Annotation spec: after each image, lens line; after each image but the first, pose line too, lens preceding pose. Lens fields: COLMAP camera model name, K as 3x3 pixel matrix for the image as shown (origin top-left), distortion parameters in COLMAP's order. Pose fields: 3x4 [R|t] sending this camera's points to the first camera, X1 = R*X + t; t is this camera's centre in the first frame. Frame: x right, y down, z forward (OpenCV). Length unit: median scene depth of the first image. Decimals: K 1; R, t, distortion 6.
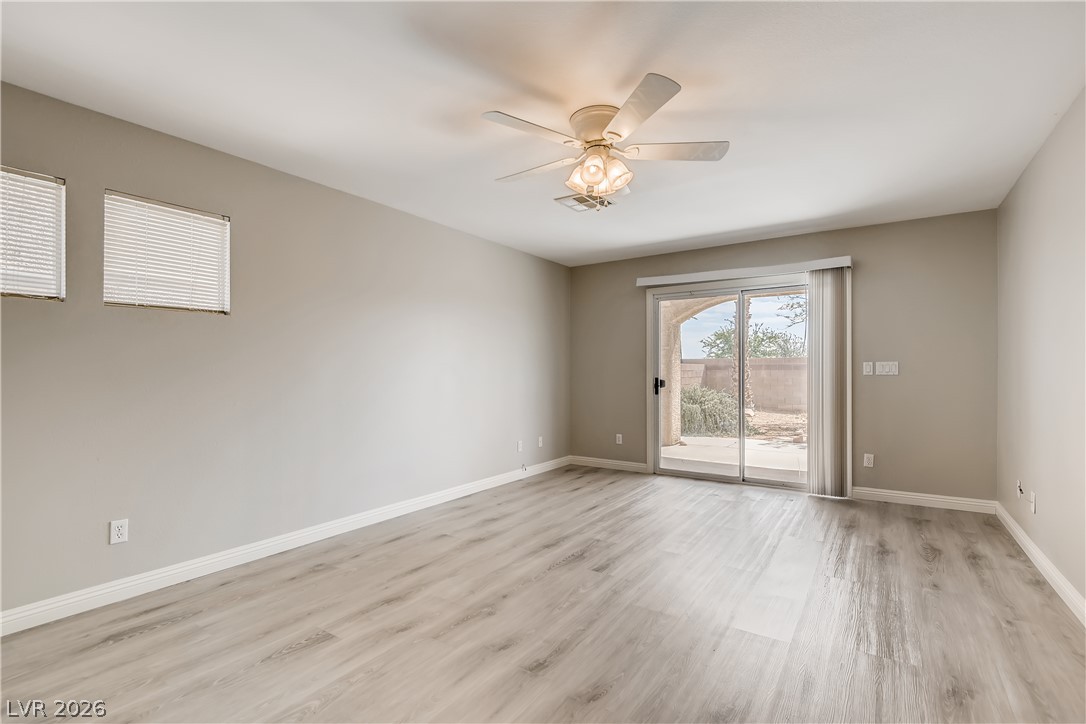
lens RADIAL K [[496.8, 0, 543.0], [0, 496.8, 365.4], [0, 0, 1]] dist [0.004856, -0.006826]
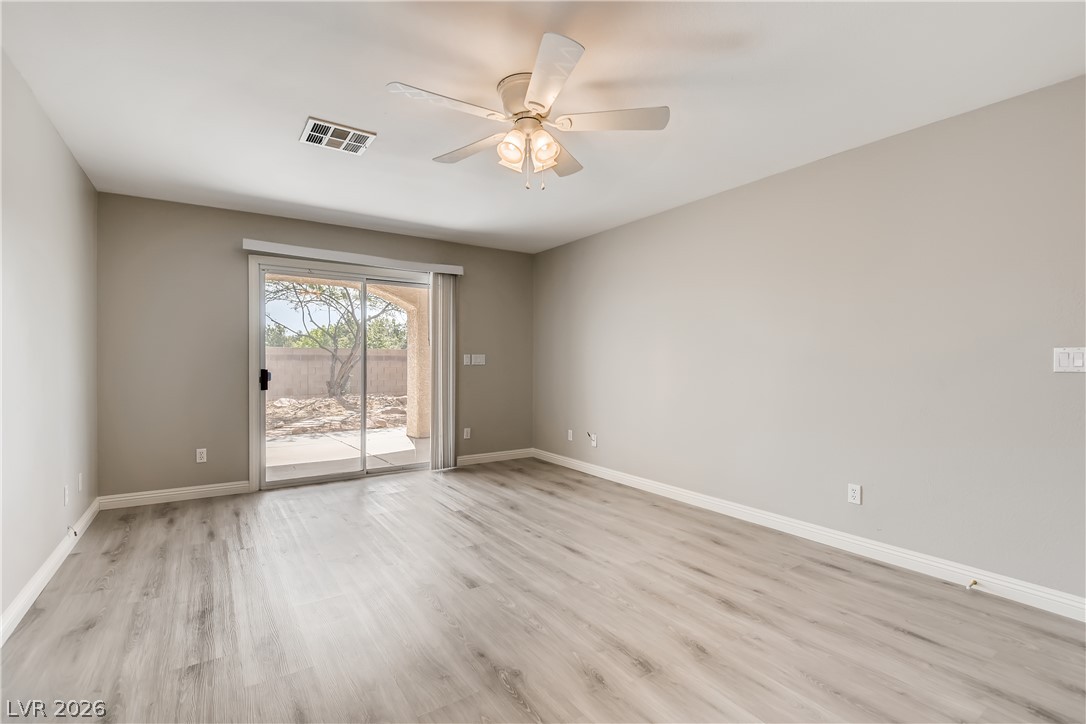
lens RADIAL K [[496.8, 0, 543.7], [0, 496.8, 363.9], [0, 0, 1]] dist [0.004856, -0.006826]
pose [[0.378986, -0.001336, 0.925401, -0.586944], [-0.013750, 0.999880, 0.007074, 0.007373], [-0.925300, -0.015405, 0.378922, 0.492152]]
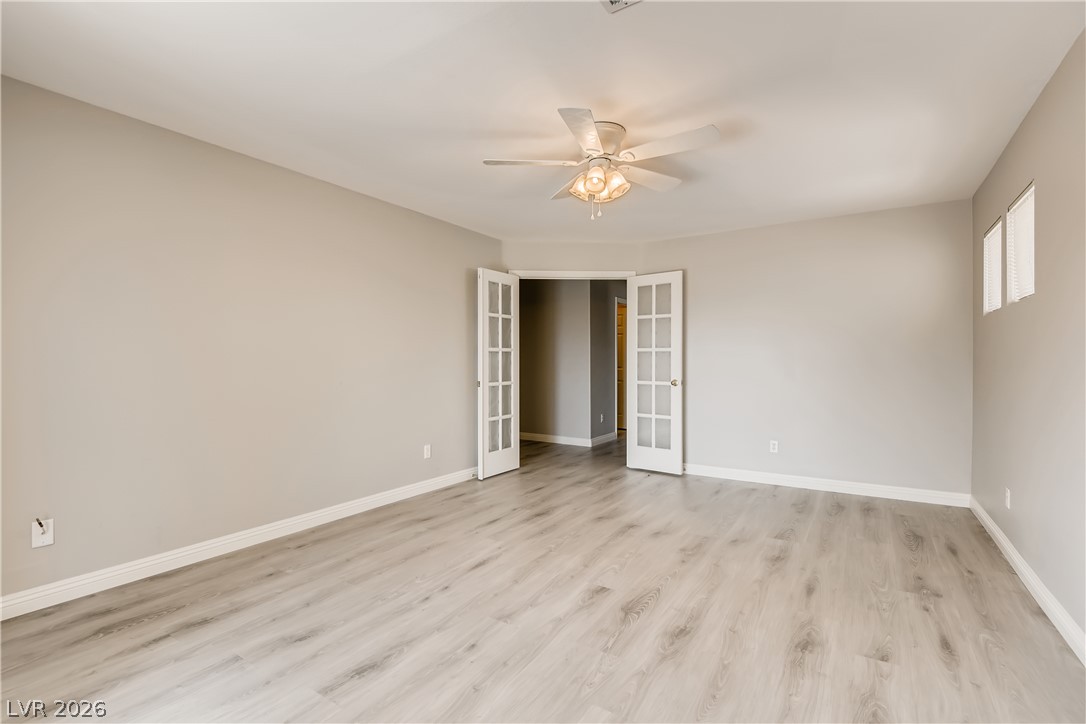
lens RADIAL K [[496.8, 0, 539.0], [0, 496.8, 361.4], [0, 0, 1]] dist [0.004856, -0.006826]
pose [[-0.999912, 0.002309, -0.013047, 0.207243], [0.002409, 0.999968, -0.007653, 0.013847], [0.013029, -0.007684, -0.999886, 1.669387]]
